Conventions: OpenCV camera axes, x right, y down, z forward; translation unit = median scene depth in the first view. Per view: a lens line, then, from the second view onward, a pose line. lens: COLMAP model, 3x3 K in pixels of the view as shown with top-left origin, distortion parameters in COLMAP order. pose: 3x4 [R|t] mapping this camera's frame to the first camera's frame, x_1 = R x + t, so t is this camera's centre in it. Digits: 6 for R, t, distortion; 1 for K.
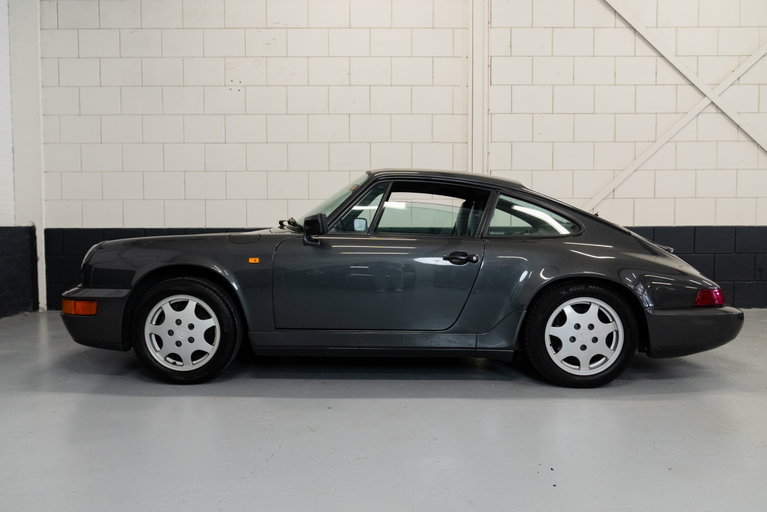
lens RADIAL K [[559.8, 0, 420.4], [0, 559.8, 255.2], [0, 0, 1]] dist [-0.003205, -0.000170]
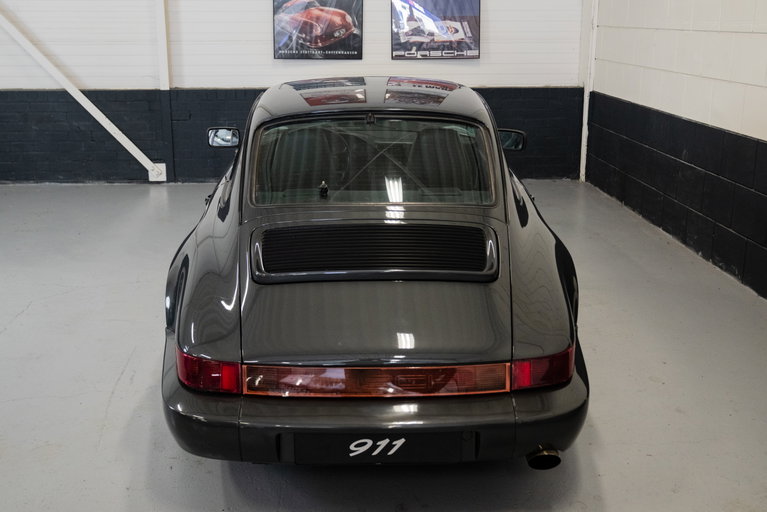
lens RADIAL K [[845.8, 0, 383.5], [0, 845.8, 256.0], [0, 0, 1]] dist [-0.009825, 0.041992]
pose [[0.037235, 0.277822, -0.959911, 1.307726], [-0.066712, 0.959125, 0.275007, -0.275754], [0.997077, 0.053798, 0.054247, 1.131494]]
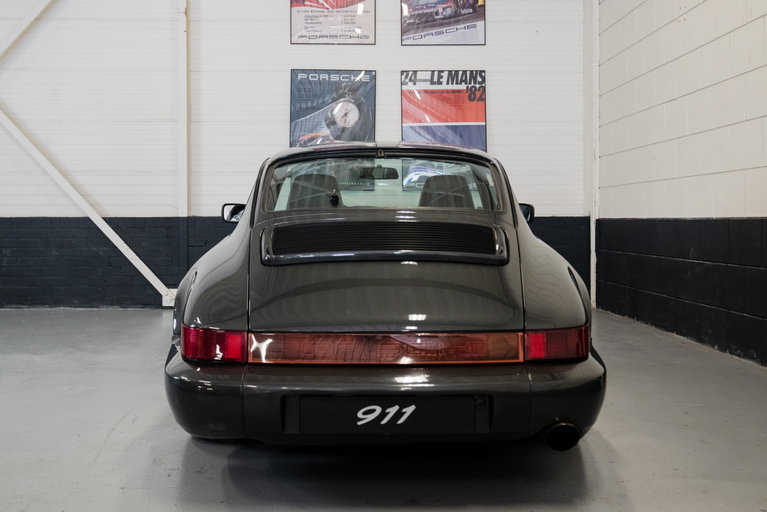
lens RADIAL K [[845.8, 0, 383.5], [0, 845.8, 256.0], [0, 0, 1]] dist [-0.009825, 0.041992]
pose [[0.022934, 0.045606, -0.998696, 1.346879], [-0.065021, 0.996912, 0.044032, -0.058361], [0.997620, 0.063927, 0.025828, 1.147316]]
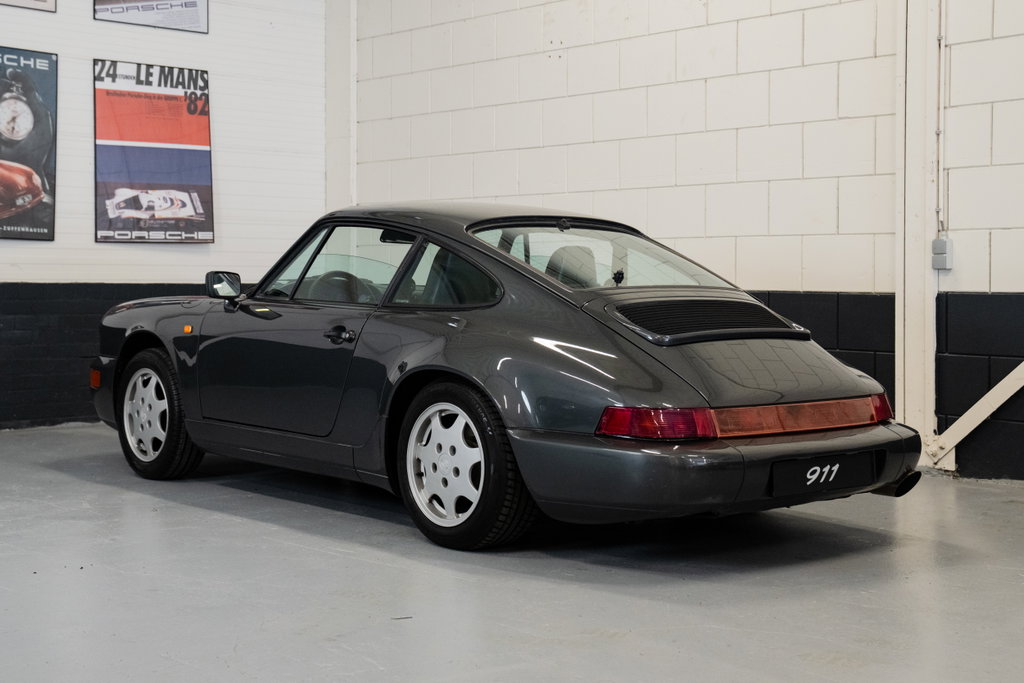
lens RADIAL K [[1458.6, 0, 514.7], [0, 1458.6, 315.5], [0, 0, 1]] dist [0.071216, 0.063104]
pose [[0.667595, 0.022825, -0.744175, 1.478455], [-0.054885, 0.998319, -0.018617, 0.003431], [0.742499, 0.053273, 0.667725, -0.048936]]
